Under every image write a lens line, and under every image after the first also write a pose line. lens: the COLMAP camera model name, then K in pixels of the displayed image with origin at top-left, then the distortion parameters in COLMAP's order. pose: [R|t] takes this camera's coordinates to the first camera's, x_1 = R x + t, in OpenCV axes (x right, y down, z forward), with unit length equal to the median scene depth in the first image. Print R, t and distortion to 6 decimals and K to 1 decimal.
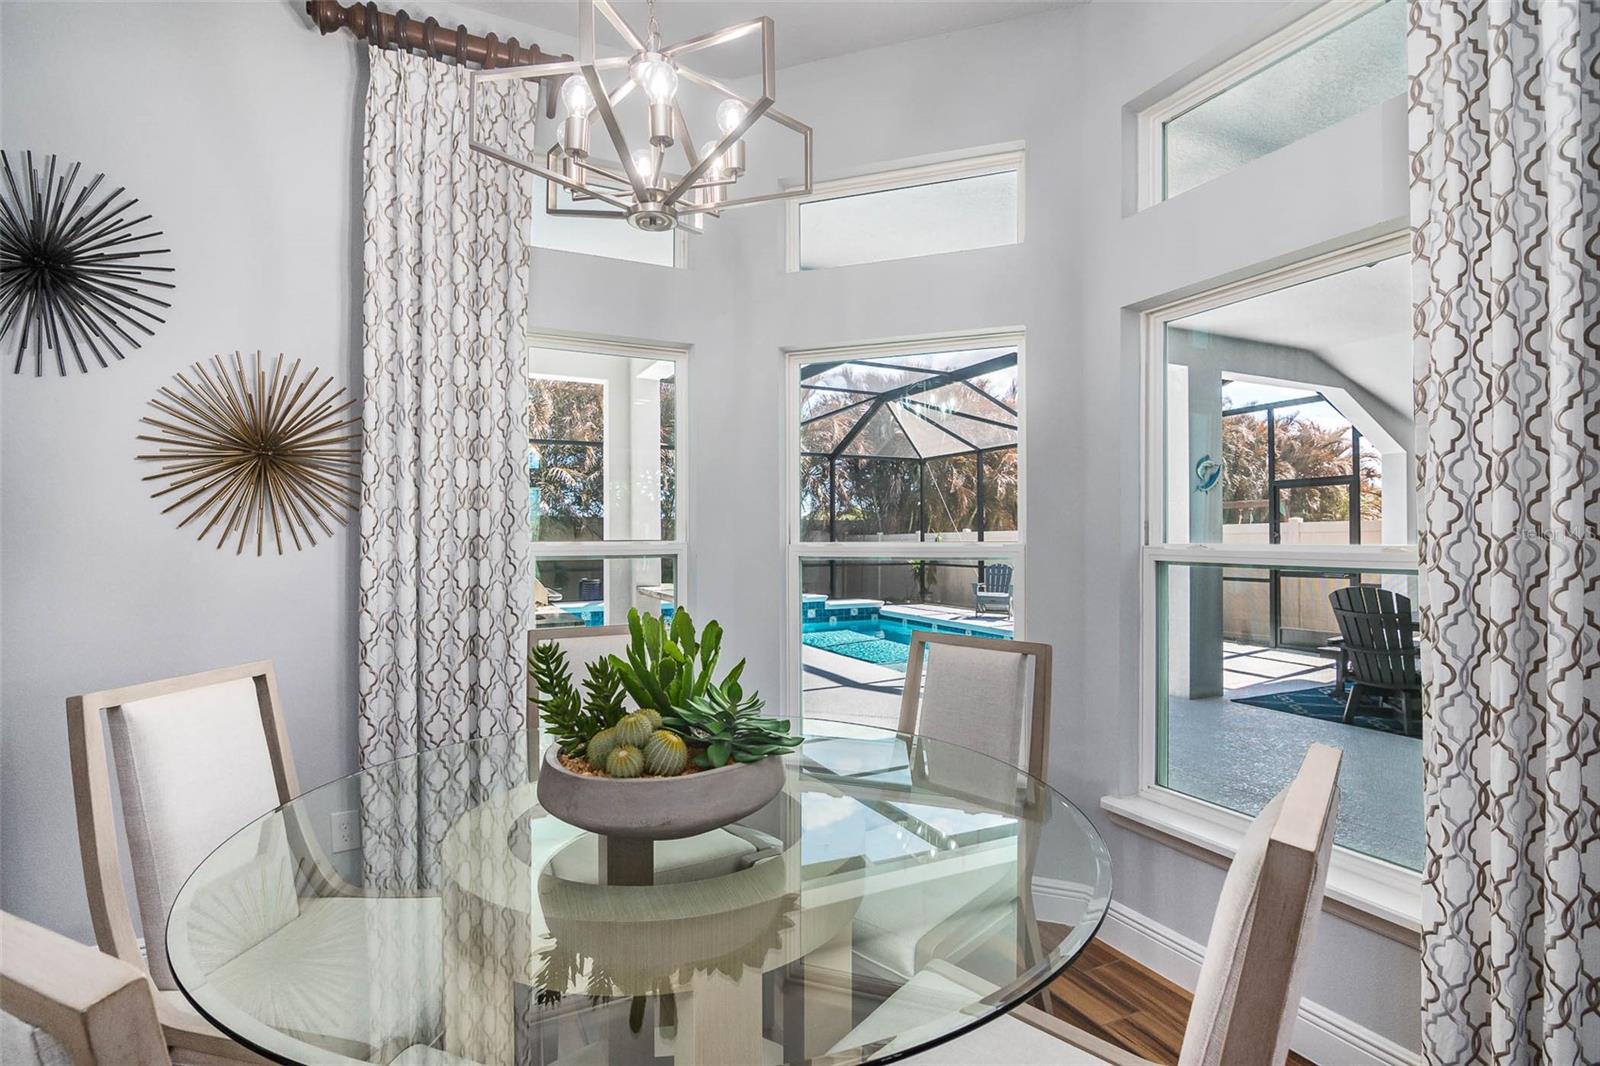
lens RADIAL K [[768.4, 0, 784.4], [0, 768.4, 537.8], [0, 0, 1]] dist [0.000554, -0.009667]
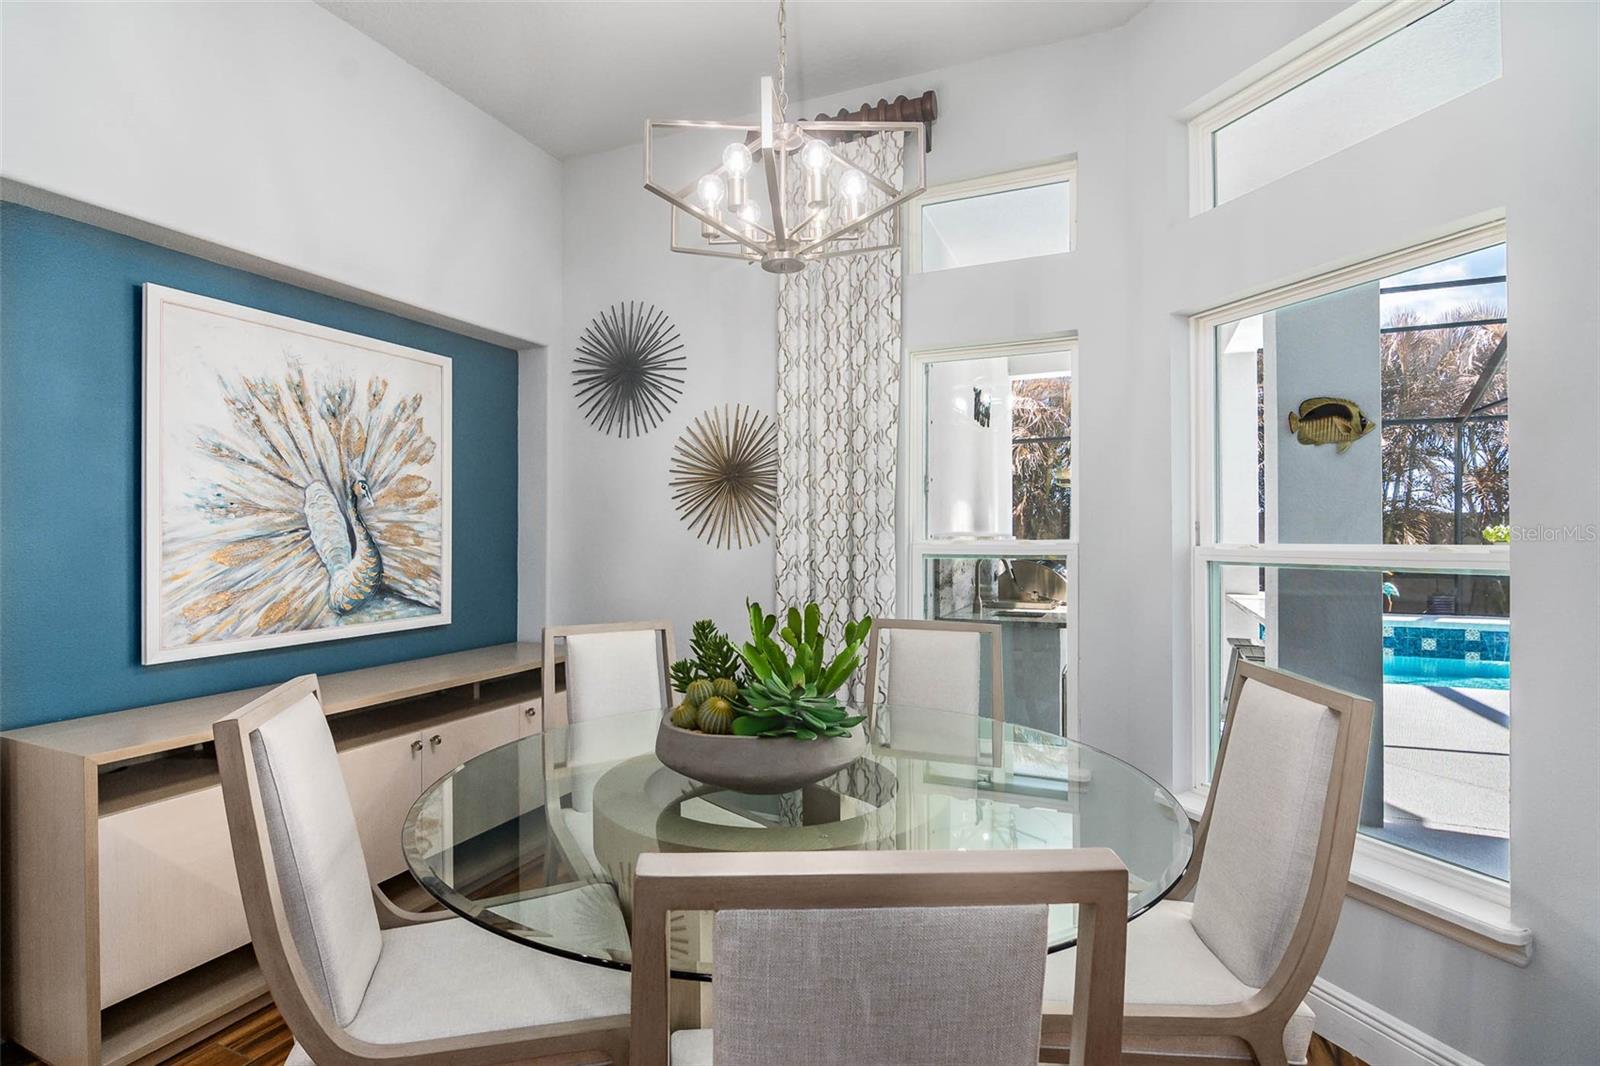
lens RADIAL K [[768.4, 0, 784.4], [0, 768.4, 537.8], [0, 0, 1]] dist [0.000554, -0.009667]
pose [[0.637544, 0.004350, -0.770401, 0.458865], [-0.003491, 0.999990, 0.002758, -0.002487], [0.770406, 0.000931, 0.637553, 0.169114]]
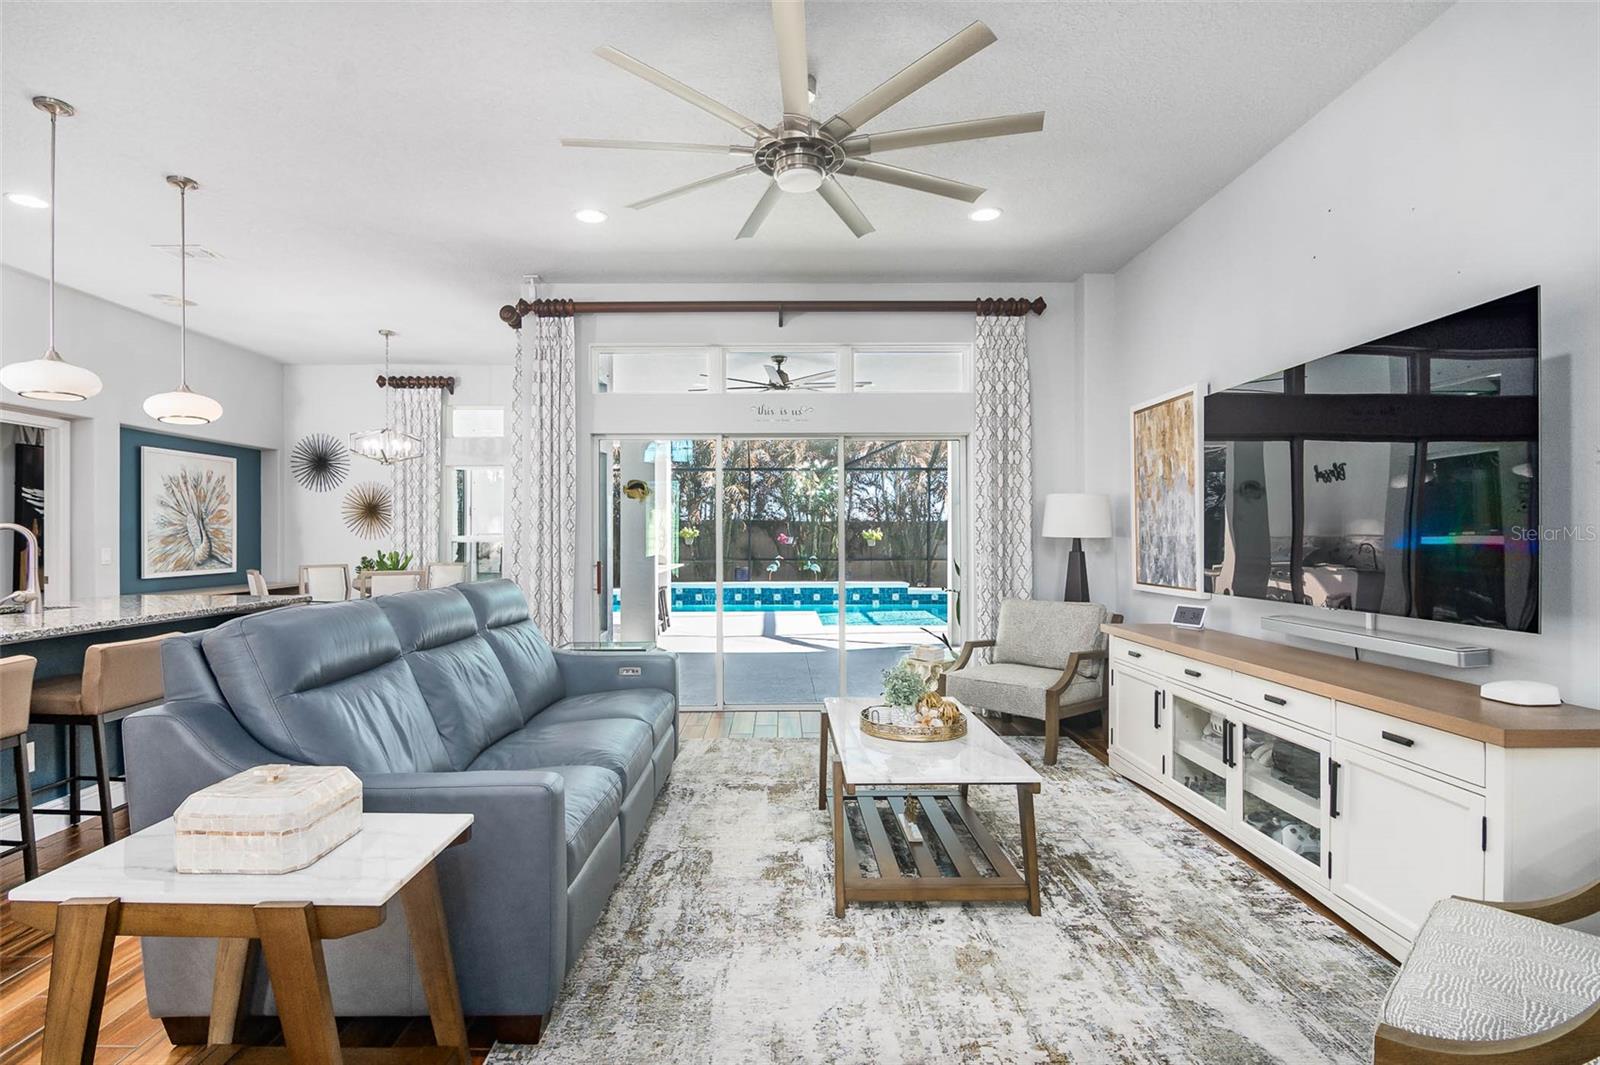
lens RADIAL K [[768.4, 0, 784.4], [0, 768.4, 537.3], [0, 0, 1]] dist [0.000554, -0.009667]
pose [[0.899599, -0.000841, -0.436716, 2.461905], [-0.000235, 0.999997, -0.002409, 0.018590], [0.436716, 0.002270, 0.899596, -1.283065]]
